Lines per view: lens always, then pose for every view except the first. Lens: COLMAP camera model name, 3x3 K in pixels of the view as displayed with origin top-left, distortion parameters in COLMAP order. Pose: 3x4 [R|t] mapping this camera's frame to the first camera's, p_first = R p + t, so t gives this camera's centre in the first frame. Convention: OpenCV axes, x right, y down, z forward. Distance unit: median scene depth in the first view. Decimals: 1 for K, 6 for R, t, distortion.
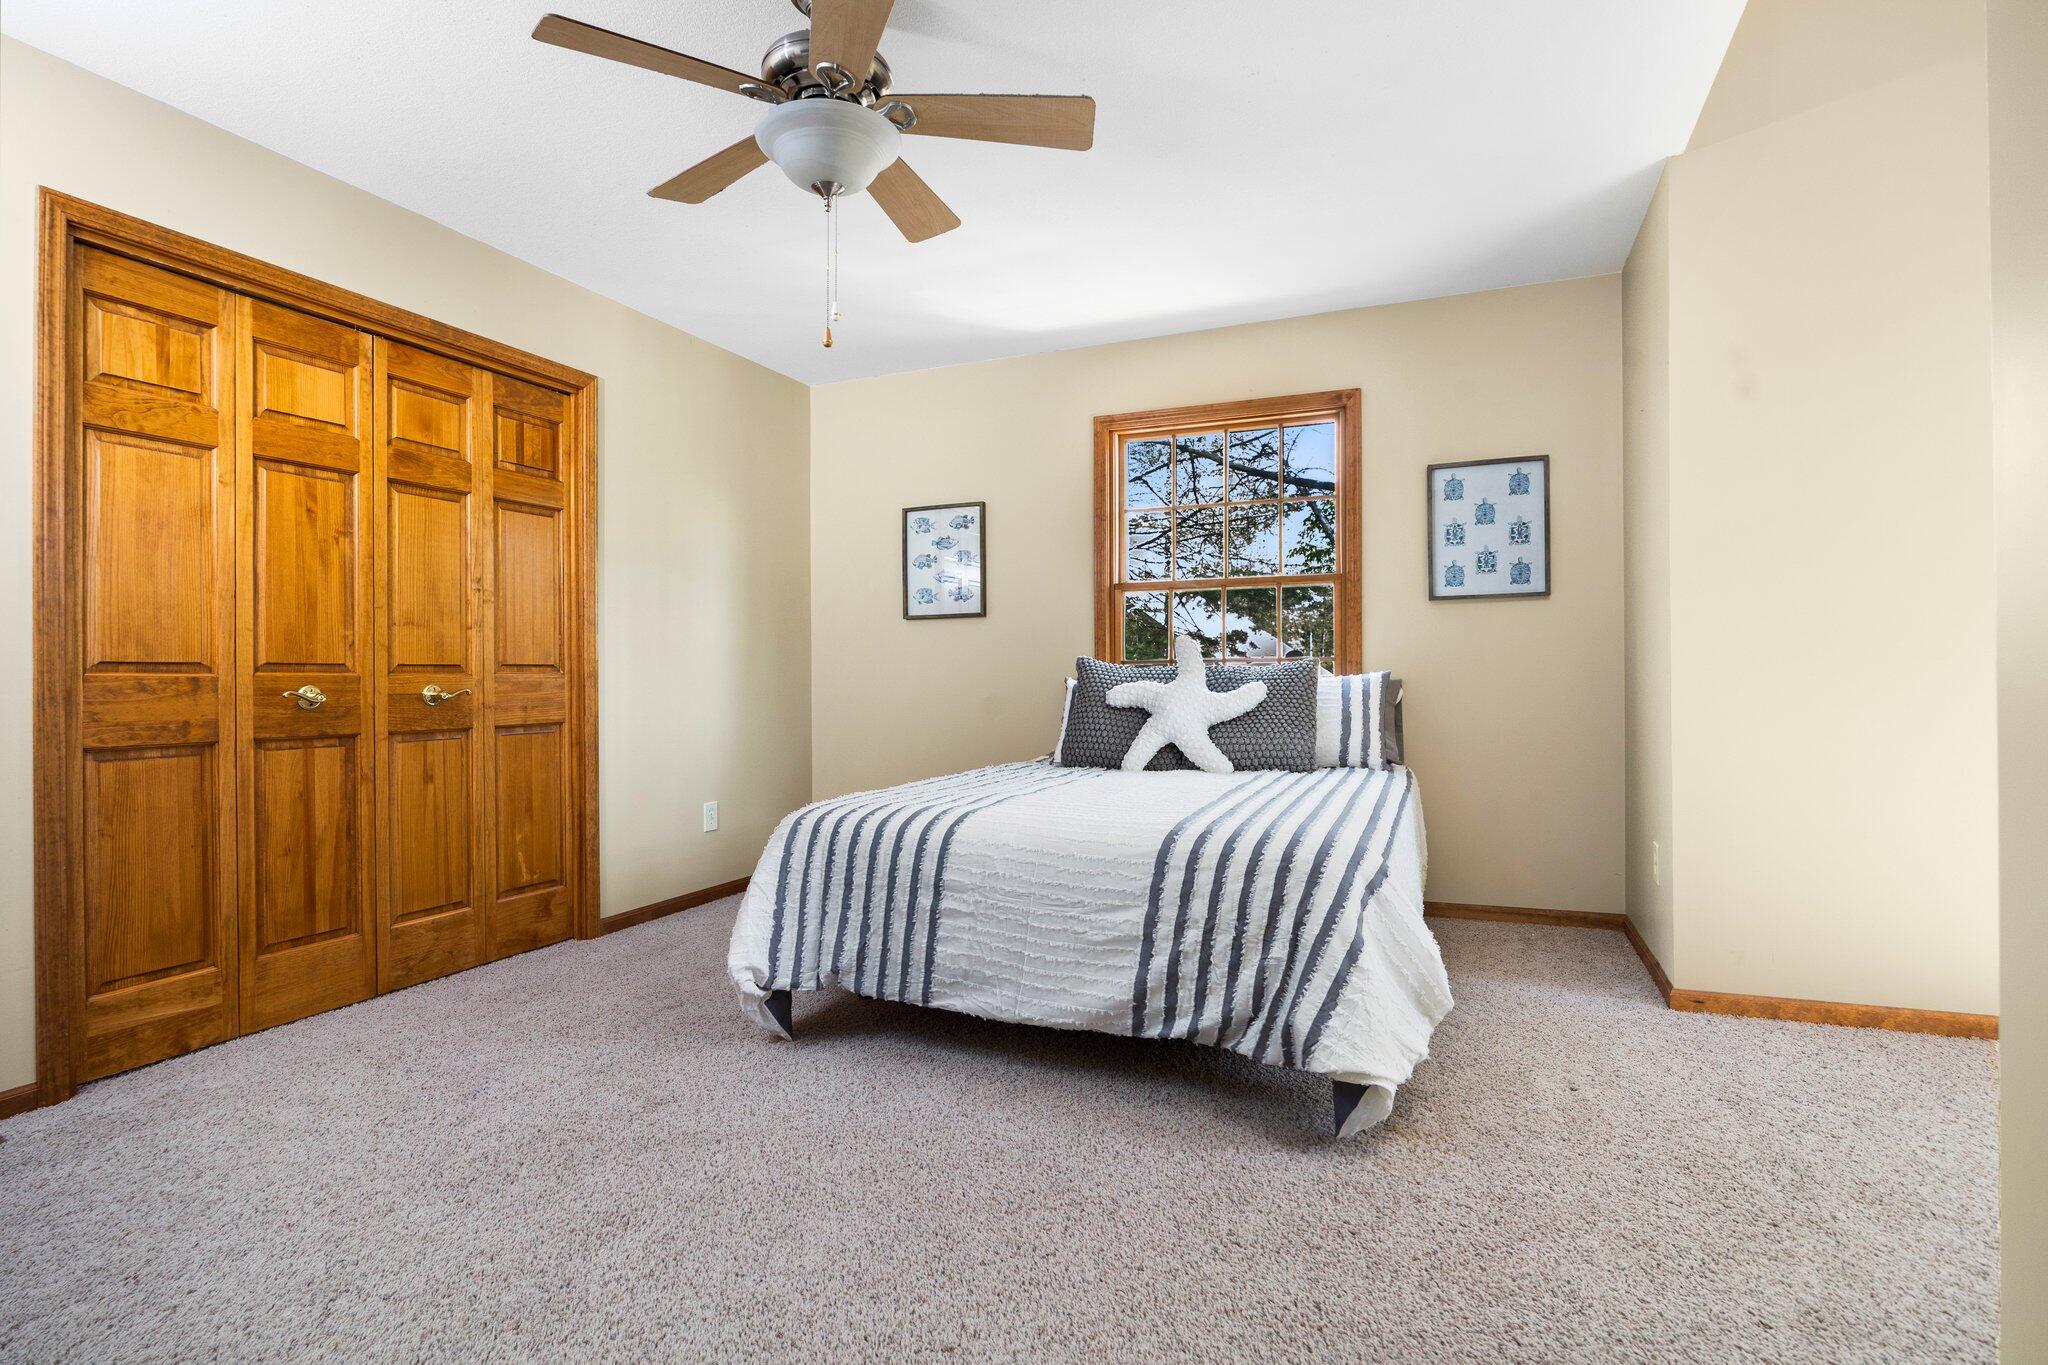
lens RADIAL K [[1005.7, 0, 1024.0], [0, 1005.7, 682.5], [0, 0, 1]] dist [-0.001290, -0.000003]
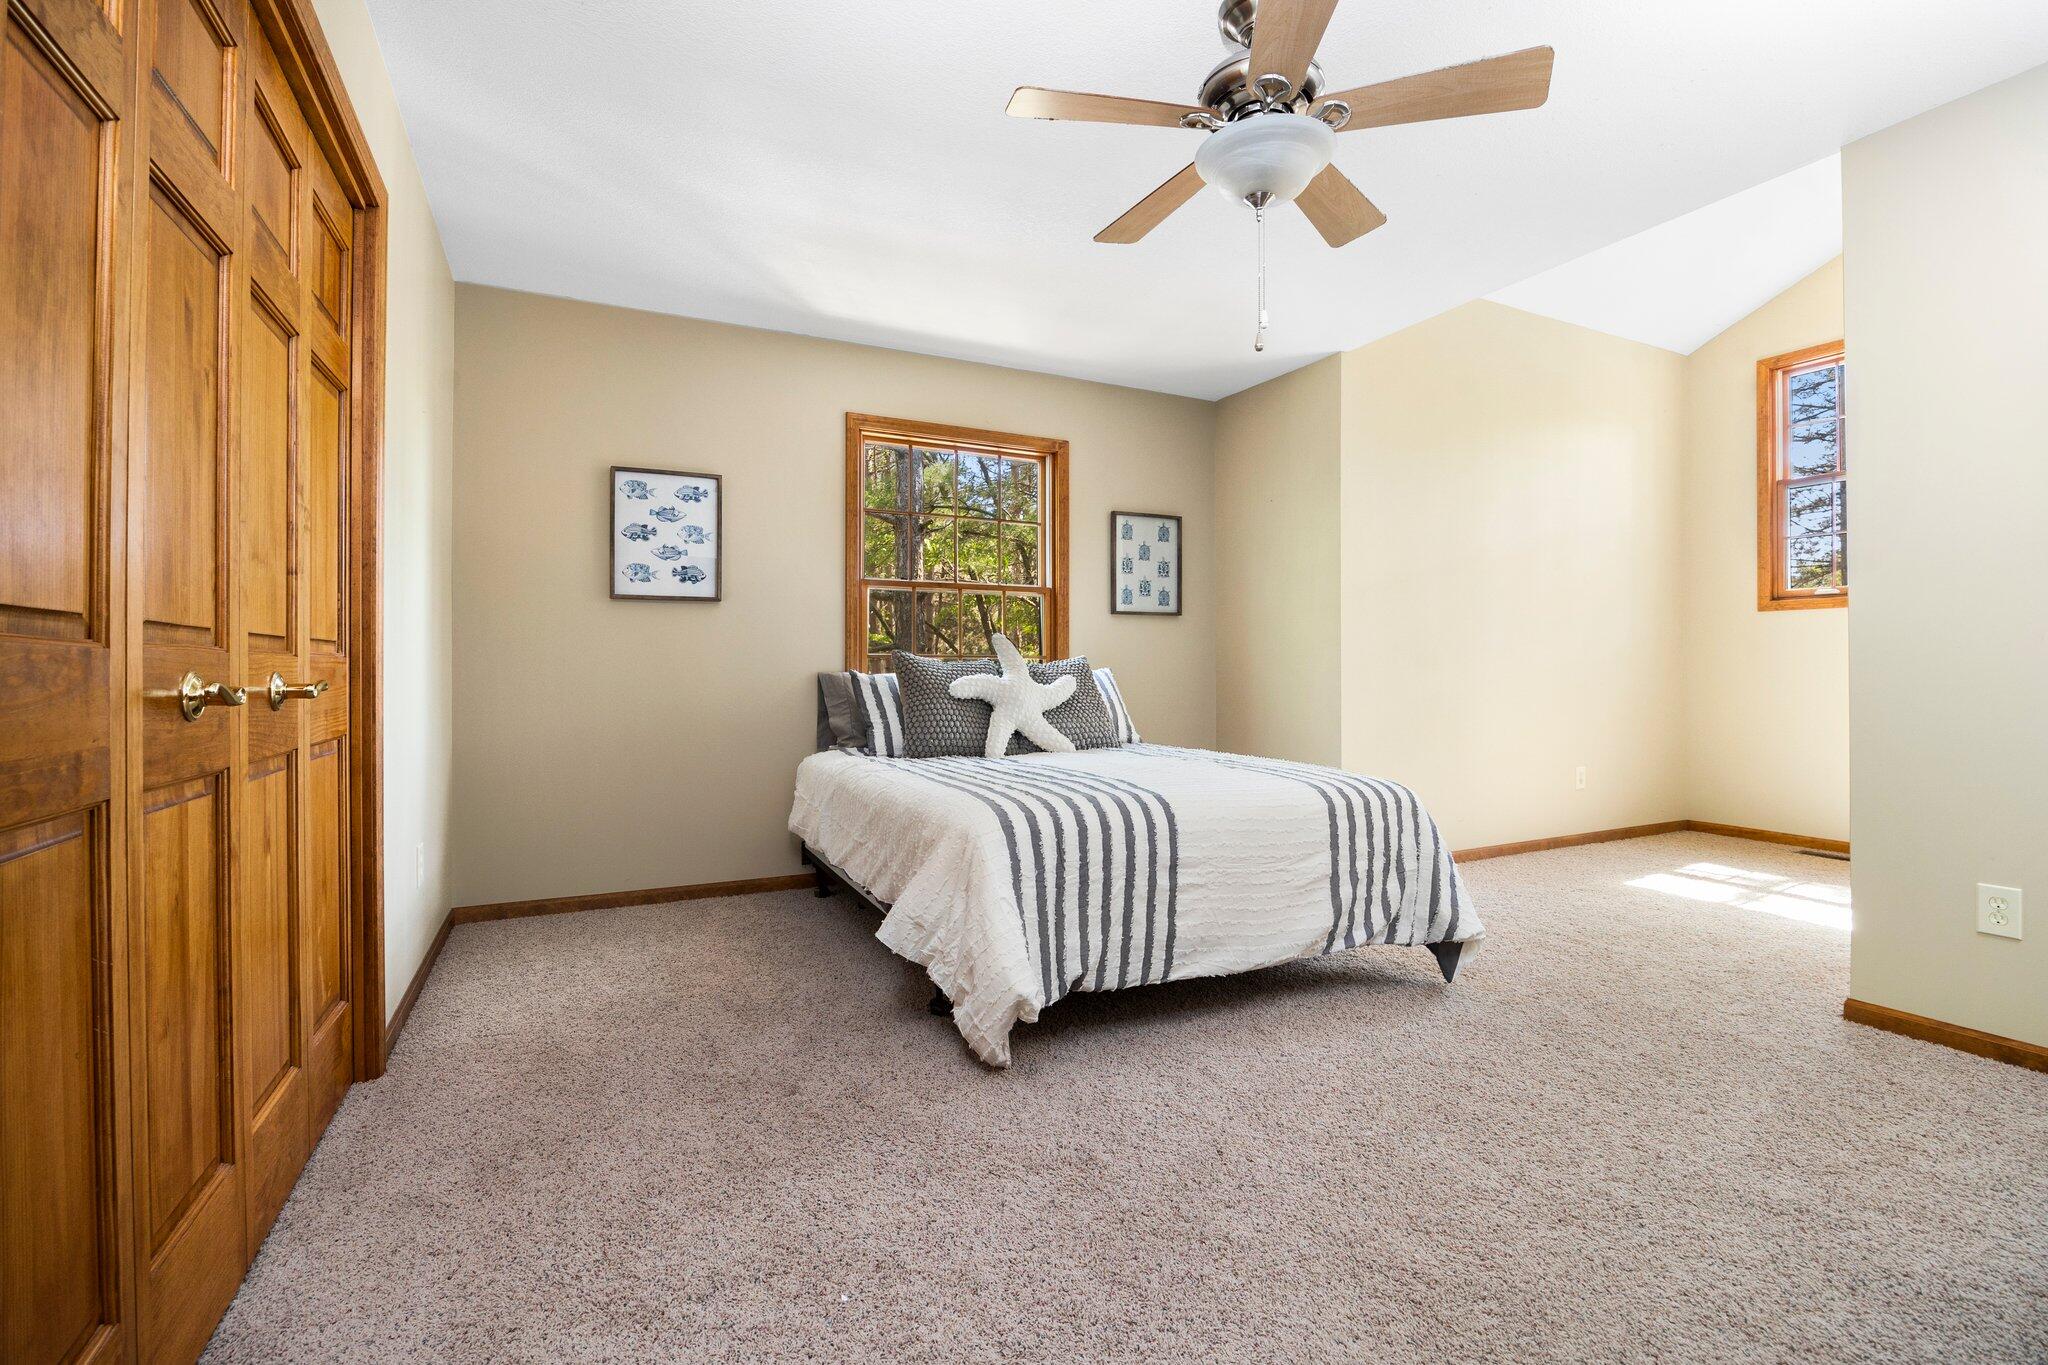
lens RADIAL K [[917.7, 0, 1025.3], [0, 917.7, 668.1], [0, 0, 1]] dist [0.000924, -0.000052]
pose [[0.656868, 0.010078, 0.753938, -0.593908], [-0.001633, 0.999927, -0.011943, 0.003987], [-0.754003, 0.006614, 0.656837, 0.309467]]
